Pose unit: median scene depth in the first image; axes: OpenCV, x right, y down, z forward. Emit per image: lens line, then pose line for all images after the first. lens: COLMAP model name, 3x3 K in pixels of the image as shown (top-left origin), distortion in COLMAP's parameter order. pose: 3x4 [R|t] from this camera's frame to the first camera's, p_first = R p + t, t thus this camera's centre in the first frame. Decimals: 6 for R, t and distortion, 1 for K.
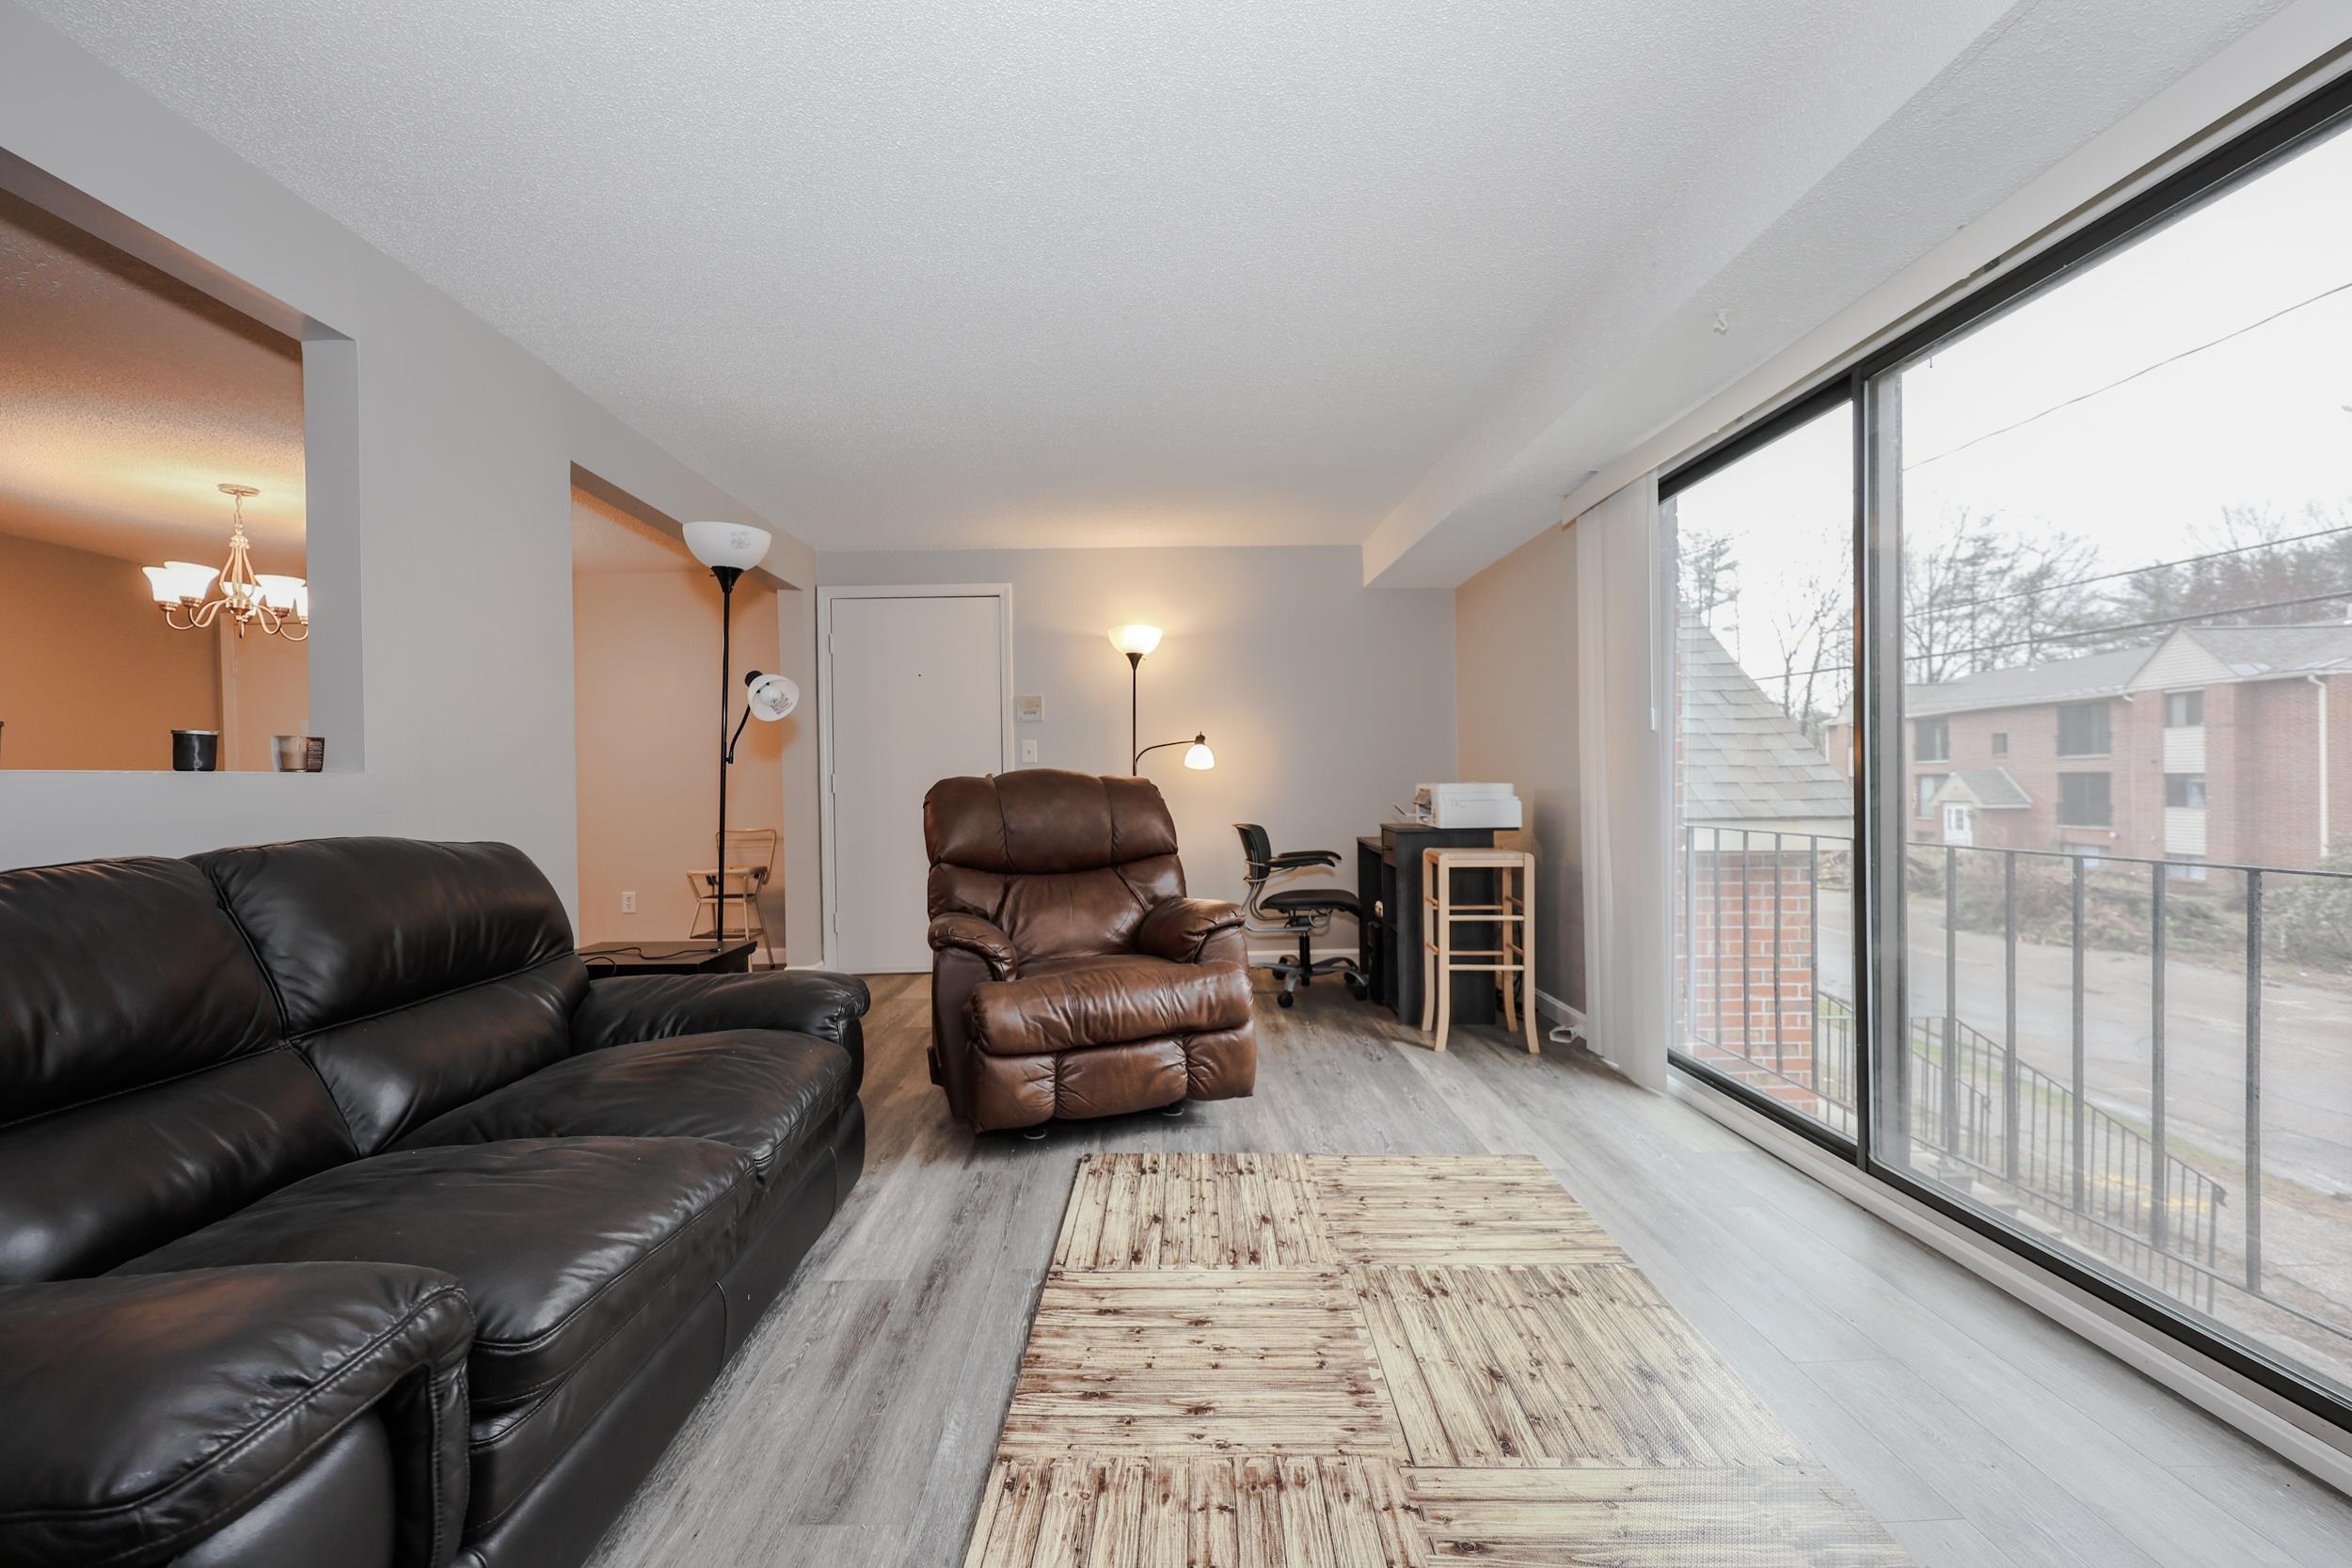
lens RADIAL K [[961.8, 0, 1173.3], [0, 961.8, 793.6], [0, 0, 1]] dist [-0.000132, -0.000102]
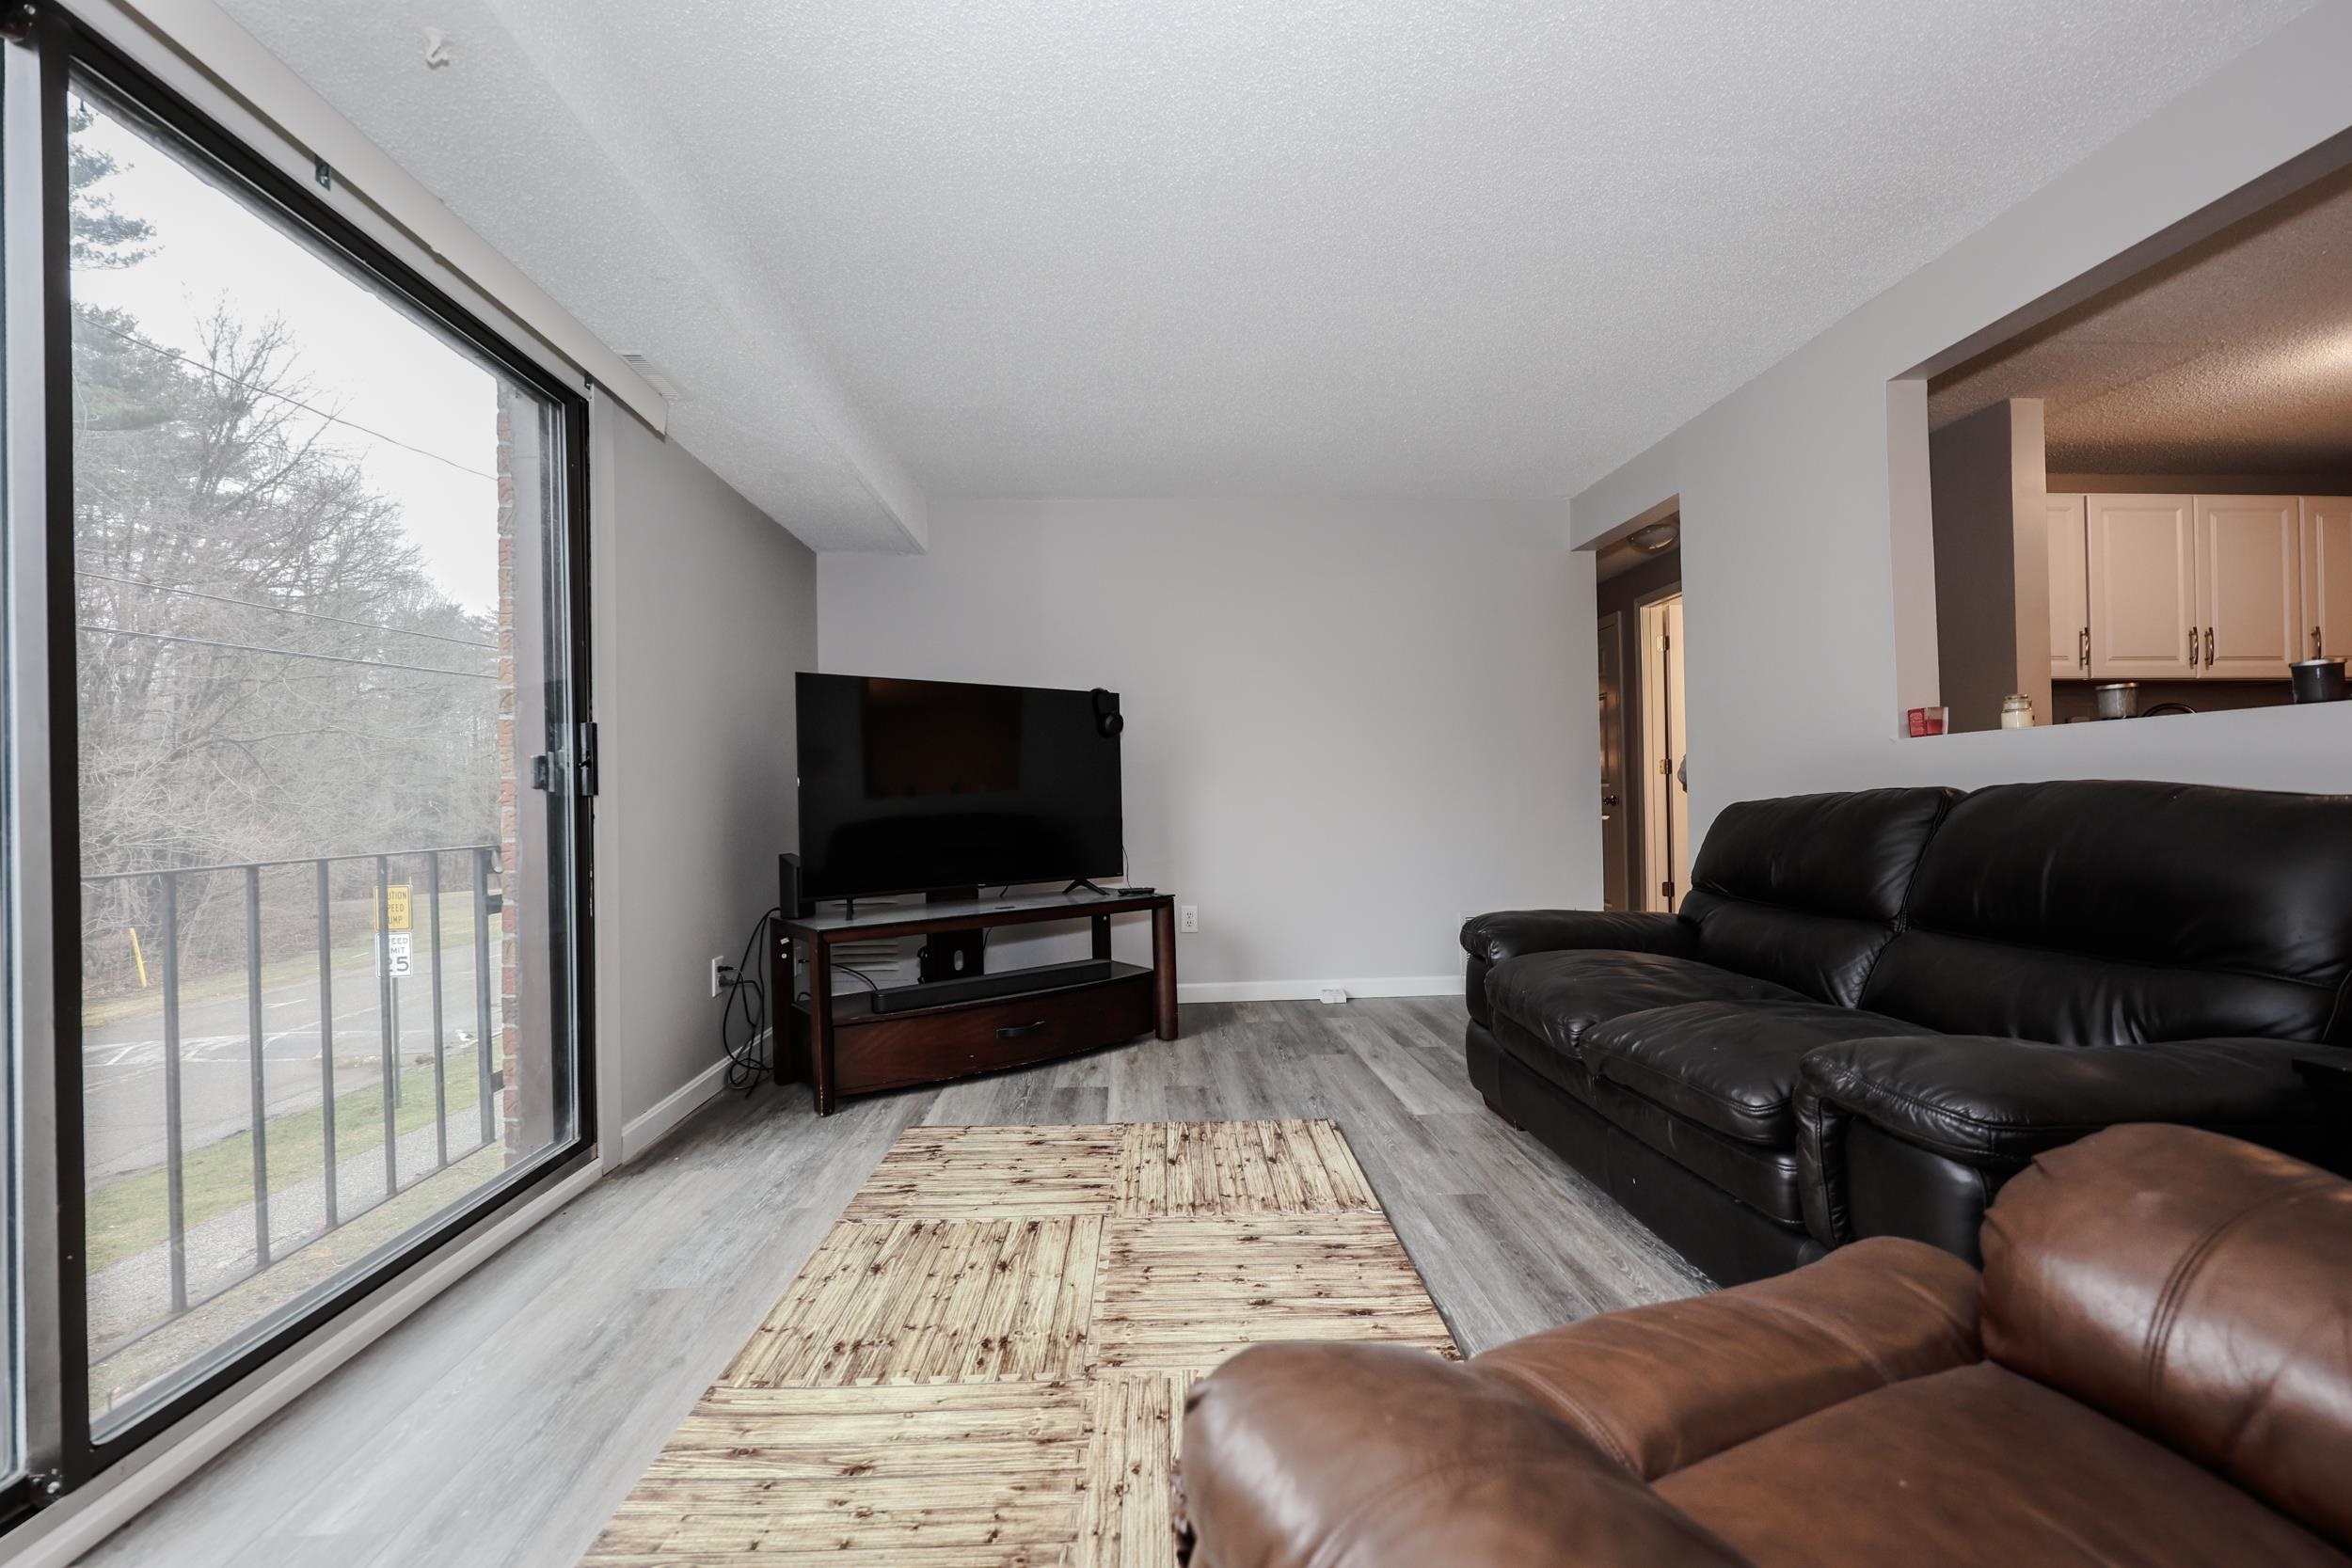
lens RADIAL K [[961.8, 0, 1171.9], [0, 961.8, 790.4], [0, 0, 1]] dist [-0.000132, -0.000102]
pose [[-0.998954, 0.033265, -0.031376, 0.137377], [0.033217, 0.999446, 0.002060, 0.024873], [0.031427, 0.001016, -0.999506, 2.064272]]
